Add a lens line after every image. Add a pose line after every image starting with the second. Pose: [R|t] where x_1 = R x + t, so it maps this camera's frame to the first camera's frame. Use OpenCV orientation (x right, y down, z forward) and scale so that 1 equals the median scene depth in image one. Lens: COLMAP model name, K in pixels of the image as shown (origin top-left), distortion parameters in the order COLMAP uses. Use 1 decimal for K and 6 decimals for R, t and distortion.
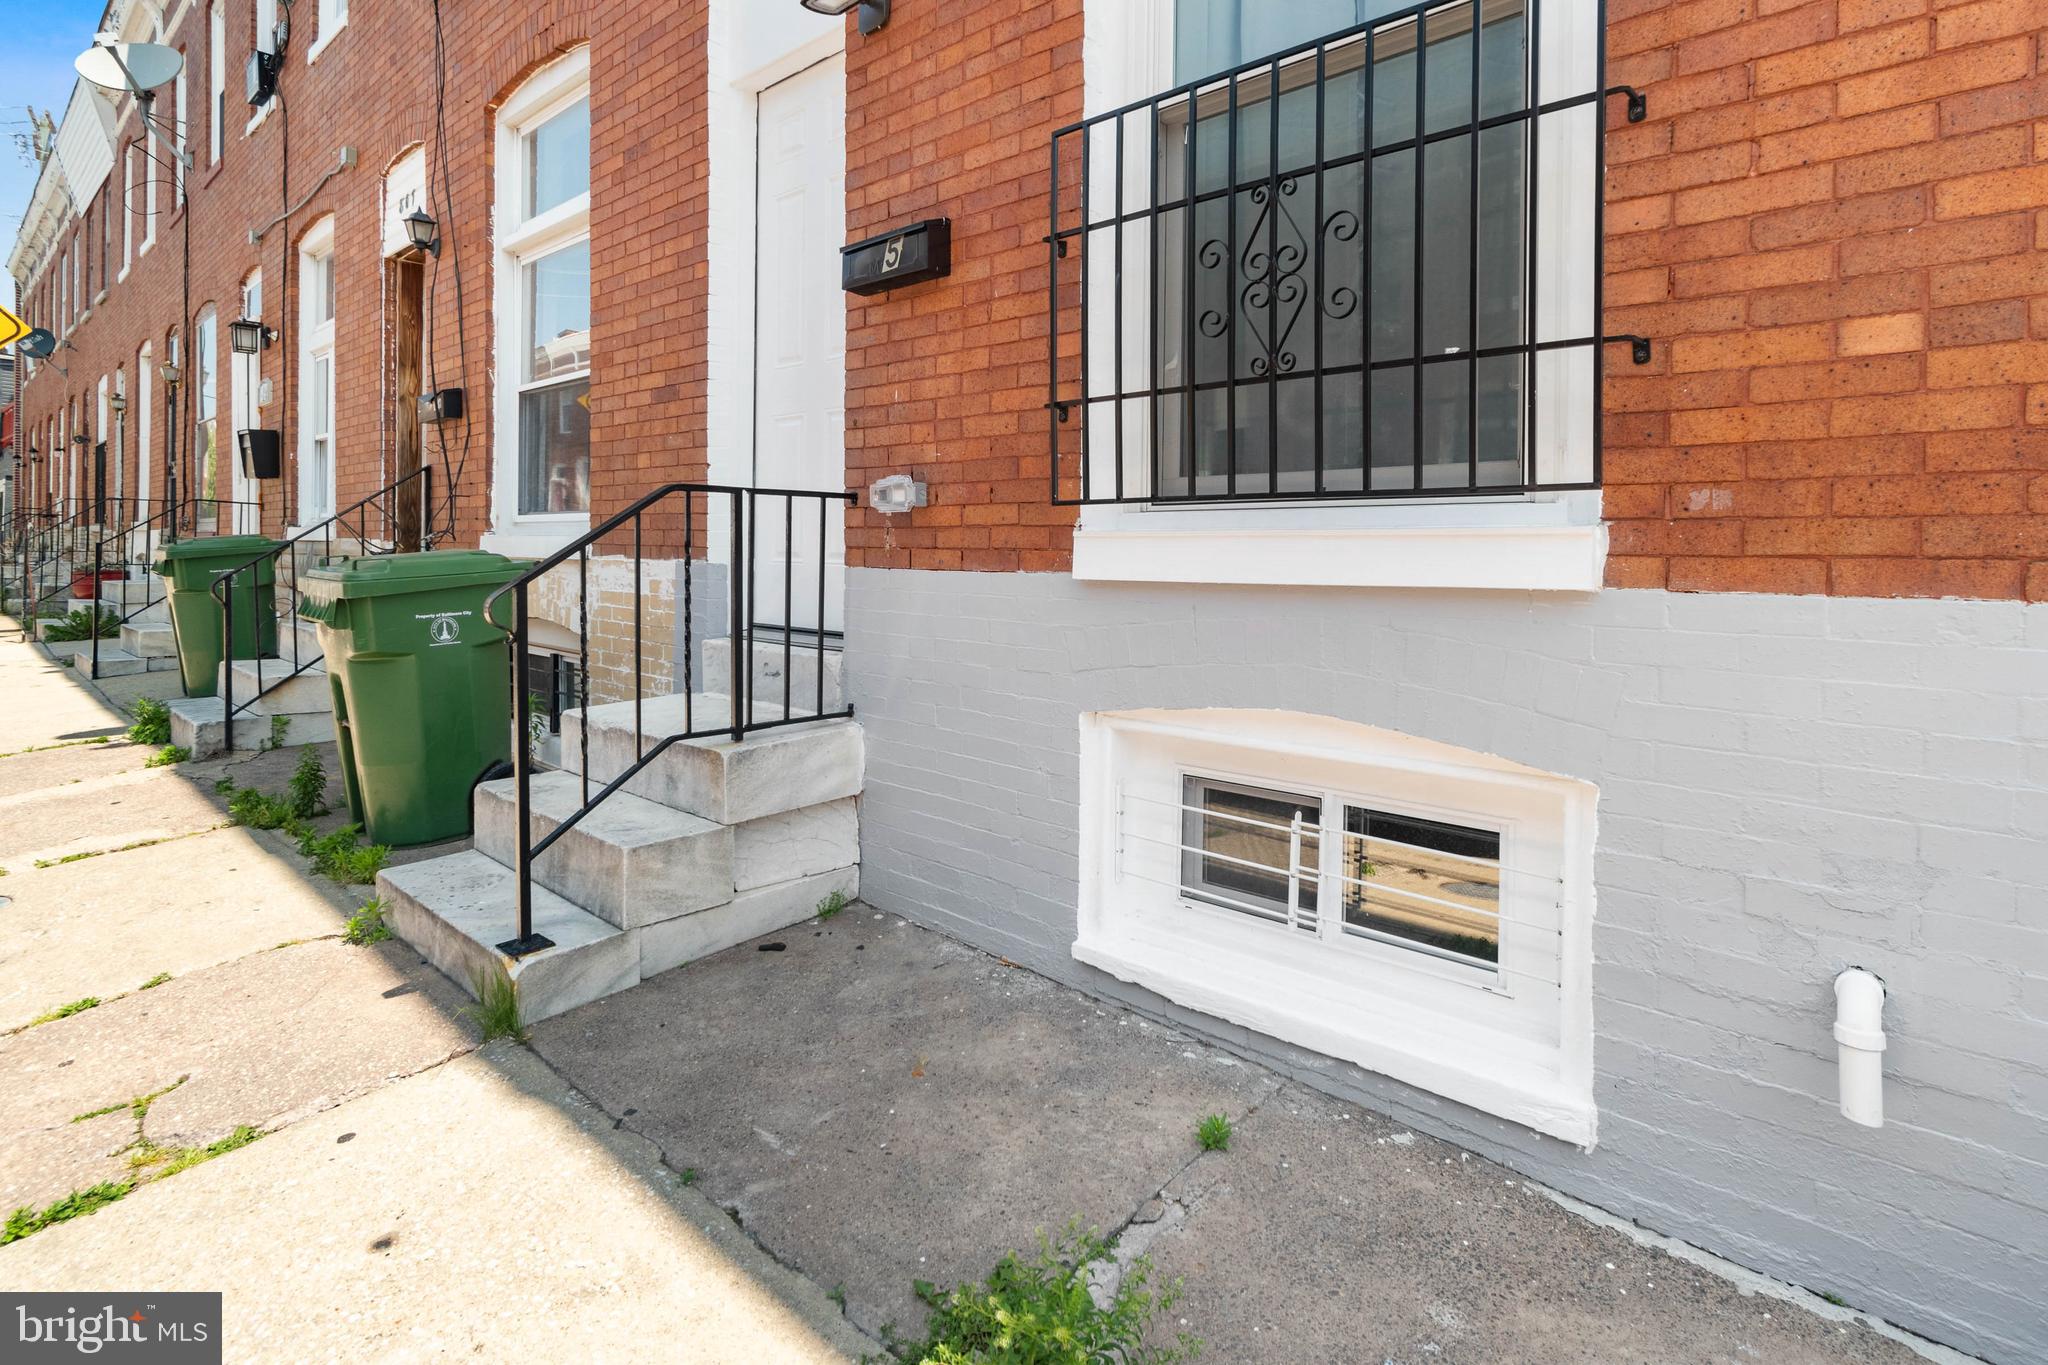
lens RADIAL K [[1023.3, 0, 1071.9], [0, 1023.3, 552.3], [0, 0, 1]] dist [0.002402, 0.001574]
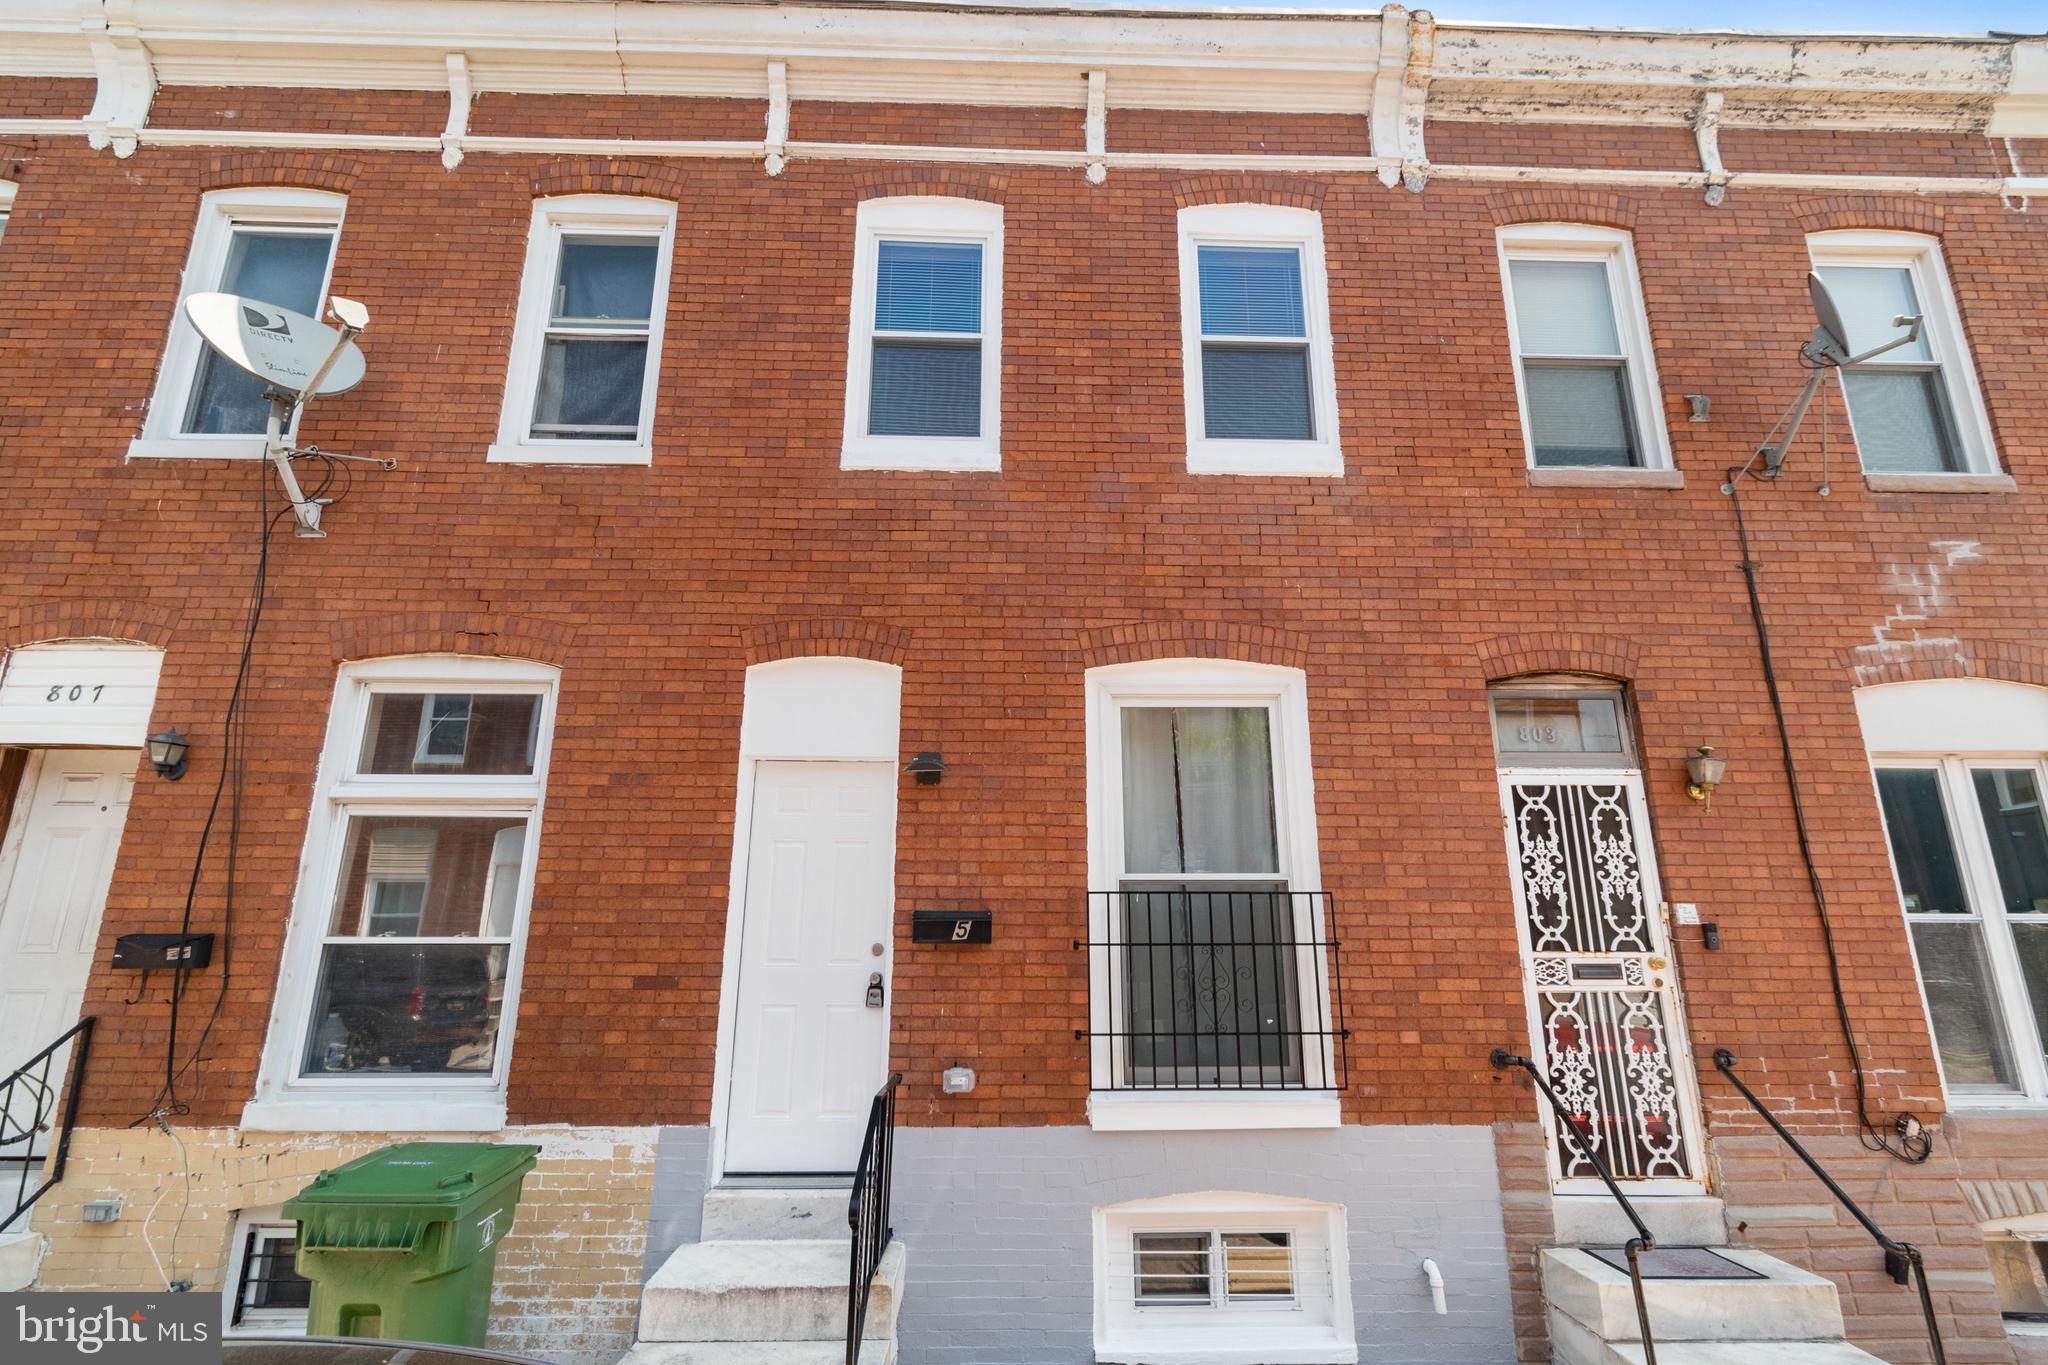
lens RADIAL K [[932.3, 0, 1034.3], [0, 932.3, 685.1], [0, 0, 1]] dist [0.003857, 0.000244]
pose [[0.732801, 0.169211, 0.659068, -1.336224], [0.004495, 0.967362, -0.253360, -0.329601], [-0.680428, 0.188625, 0.708123, -0.297683]]
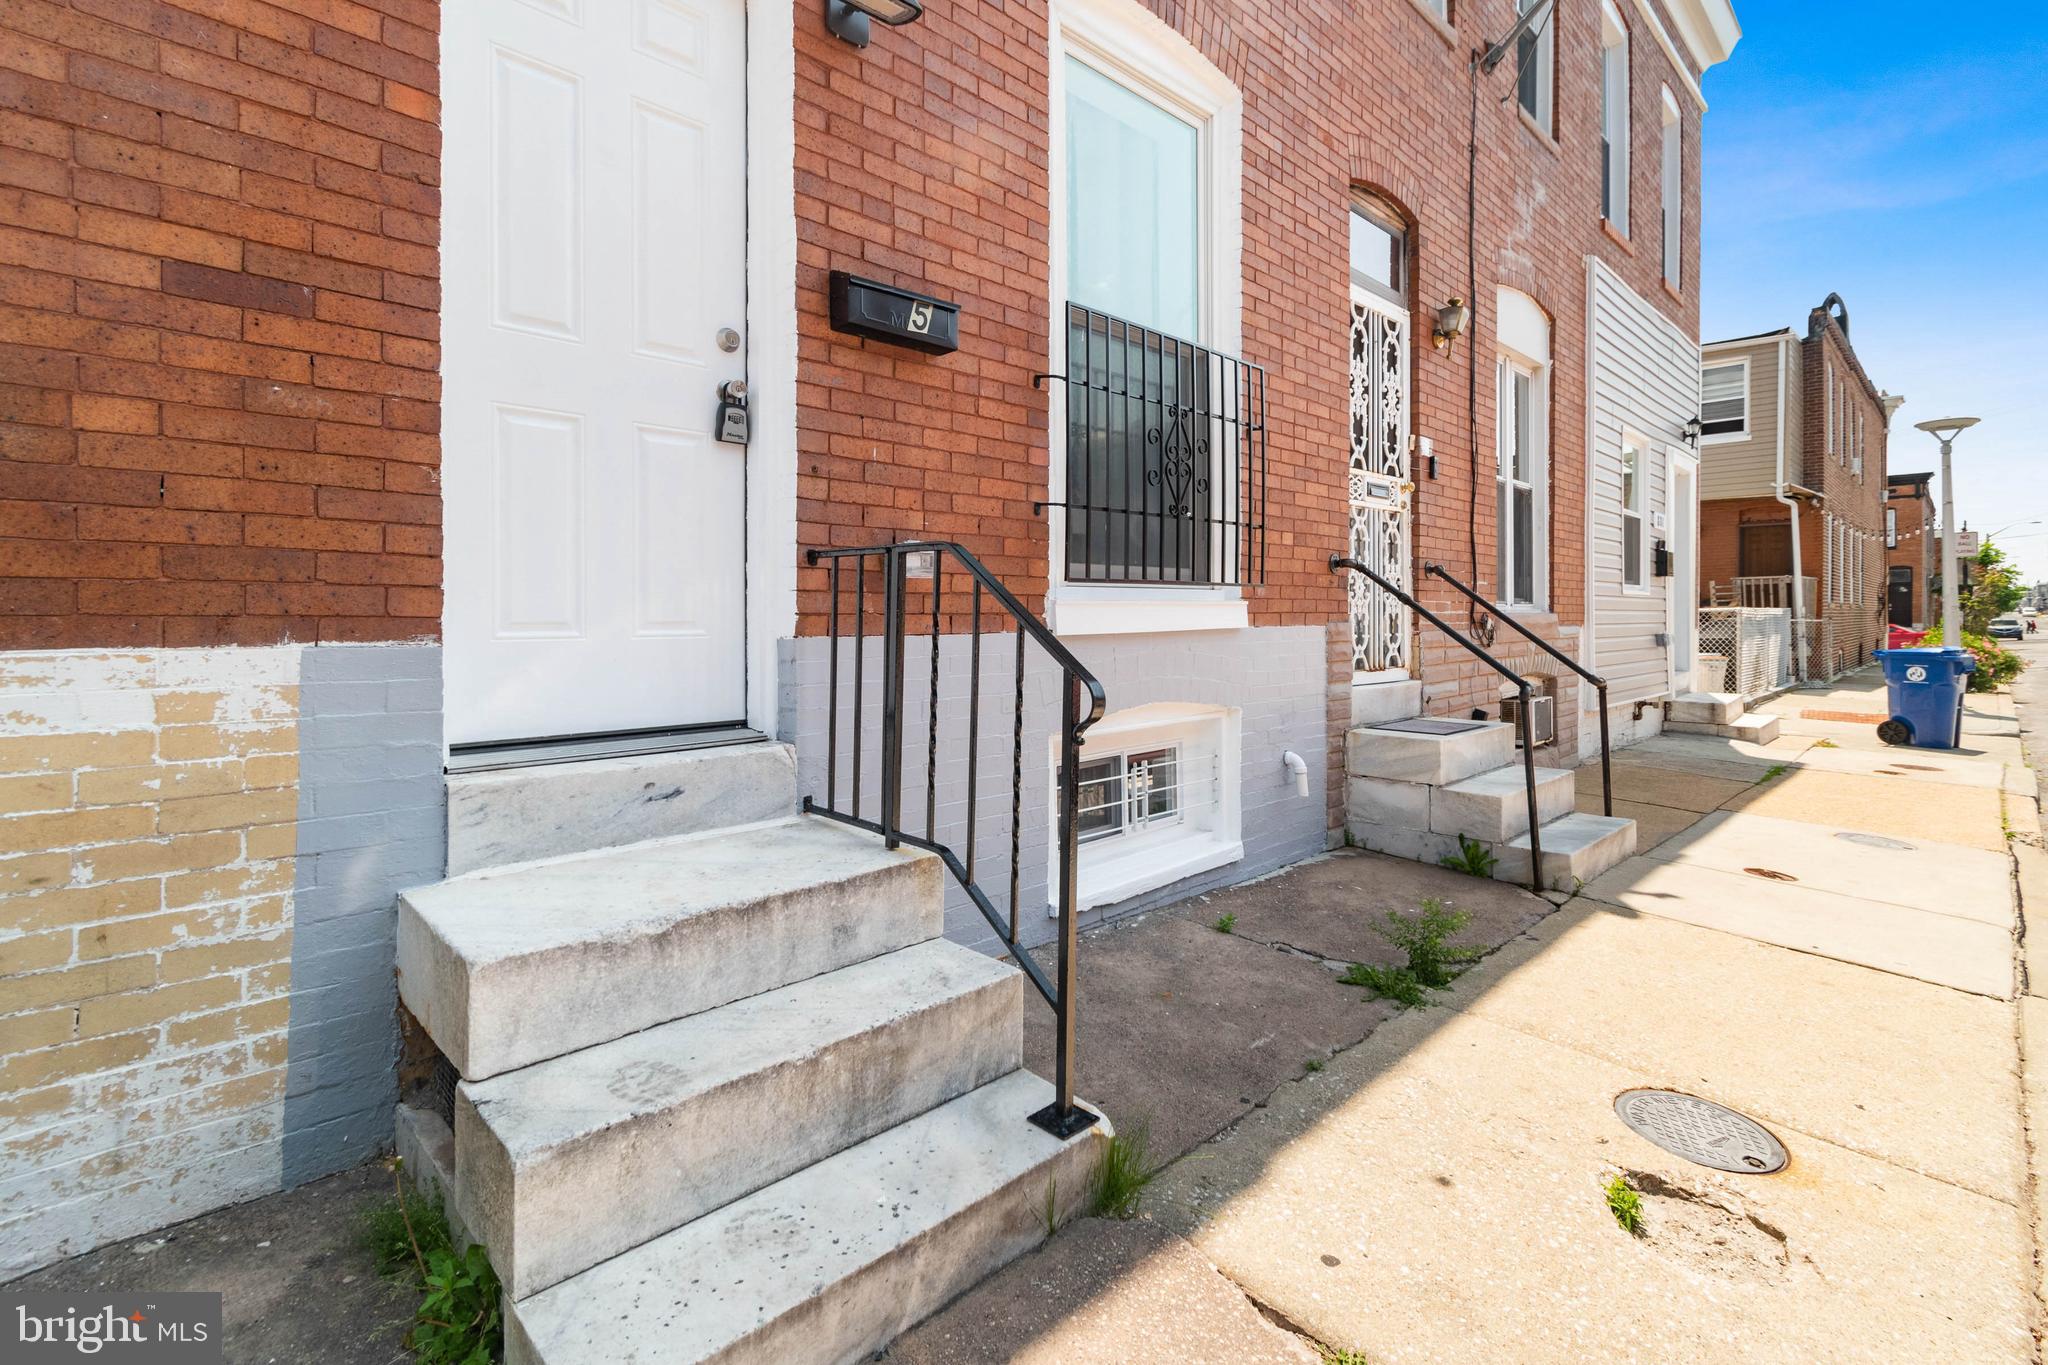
lens RADIAL K [[941.2, 0, 1015.6], [0, 941.2, 611.2], [0, 0, 1]] dist [0.001340, -0.000264]
pose [[0.085380, -0.012195, 0.996274, -1.216874], [0.001079, 0.999926, 0.012147, -0.020347], [-0.996348, 0.000038, 0.085387, 0.937676]]
